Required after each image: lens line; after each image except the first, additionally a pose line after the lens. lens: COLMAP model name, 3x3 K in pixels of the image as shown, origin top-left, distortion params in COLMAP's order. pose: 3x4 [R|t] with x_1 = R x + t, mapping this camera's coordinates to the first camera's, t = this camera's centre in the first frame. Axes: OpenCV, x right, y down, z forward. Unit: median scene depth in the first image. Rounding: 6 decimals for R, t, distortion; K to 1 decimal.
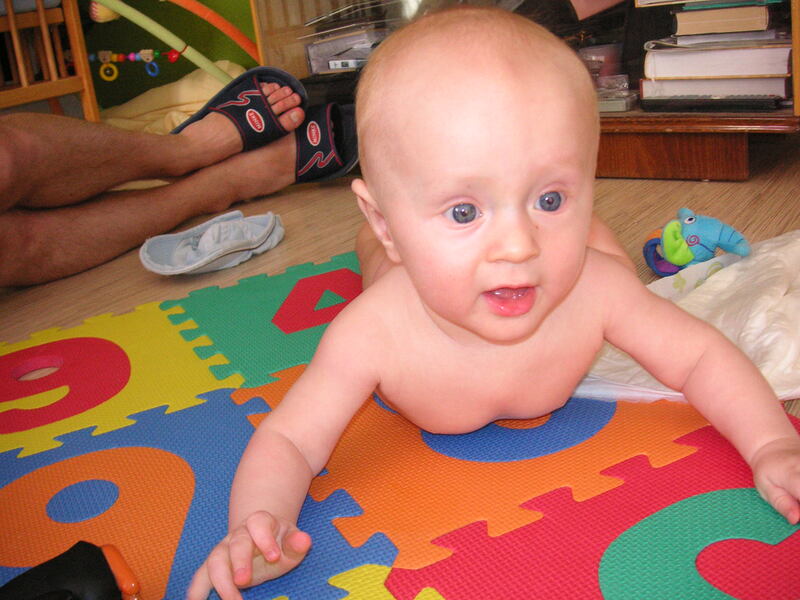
lens RADIAL K [[876.5, 0, 415.0], [0, 876.5, 302.7], [0, 0, 1]] dist [-0.150098, -0.035598]
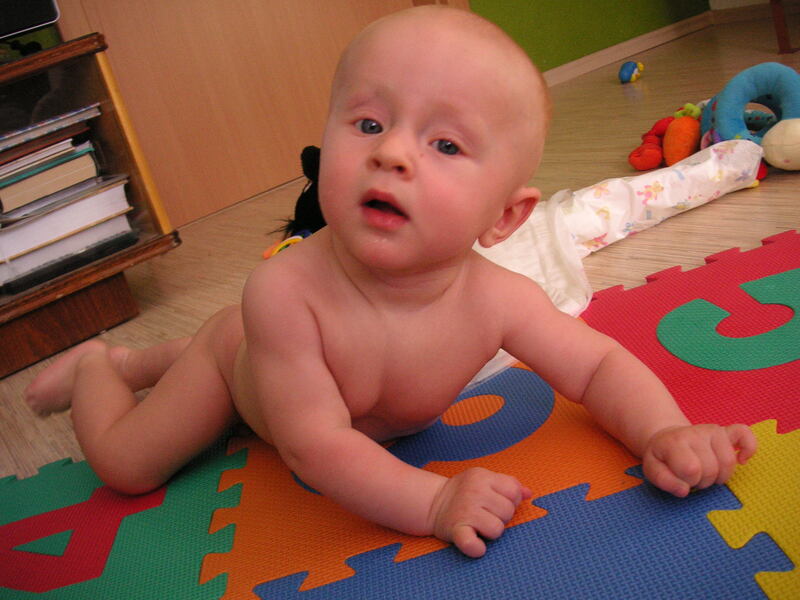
lens RADIAL K [[876.5, 0, 415.0], [0, 876.5, 302.7], [0, 0, 1]] dist [-0.150098, -0.035598]
pose [[0.374725, -0.293072, 0.879597, -0.414040], [0.524426, 0.849368, 0.059585, -0.043221], [-0.764564, 0.438956, 0.471974, 0.253092]]
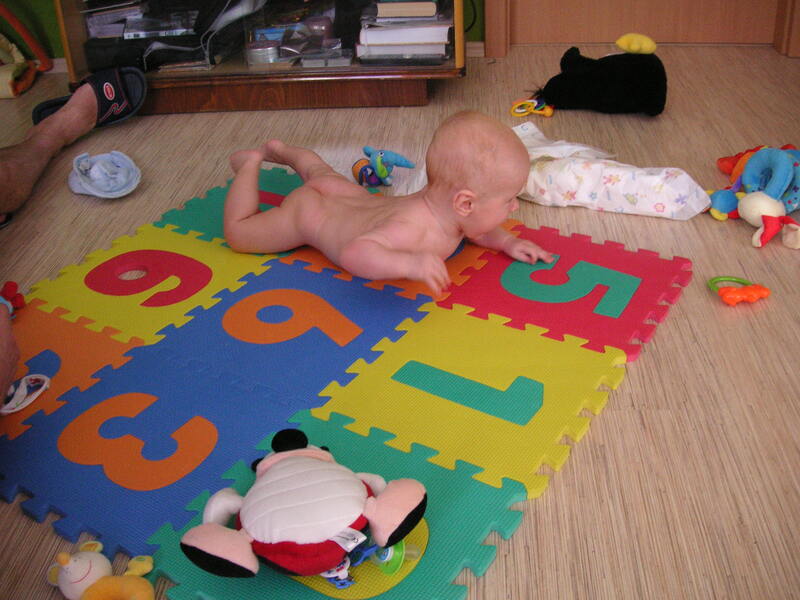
lens RADIAL K [[876.5, 0, 415.0], [0, 876.5, 302.7], [0, 0, 1]] dist [-0.150098, -0.035598]
pose [[0.864667, -0.171232, 0.472261, -0.530135], [0.105418, 0.981029, 0.162691, -0.043164], [-0.491160, -0.090888, 0.866315, -0.536870]]
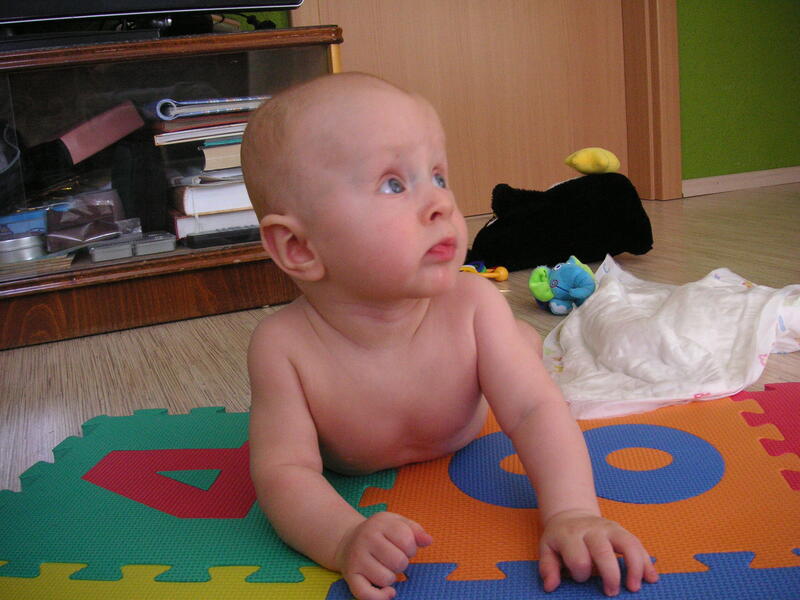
lens RADIAL K [[876.5, 0, 415.0], [0, 876.5, 302.7], [0, 0, 1]] dist [-0.150098, -0.035598]
pose [[0.548114, -0.116151, 0.828299, -0.449204], [0.289429, 0.955468, -0.057542, -0.037574], [-0.784730, 0.271273, 0.557323, 0.296731]]
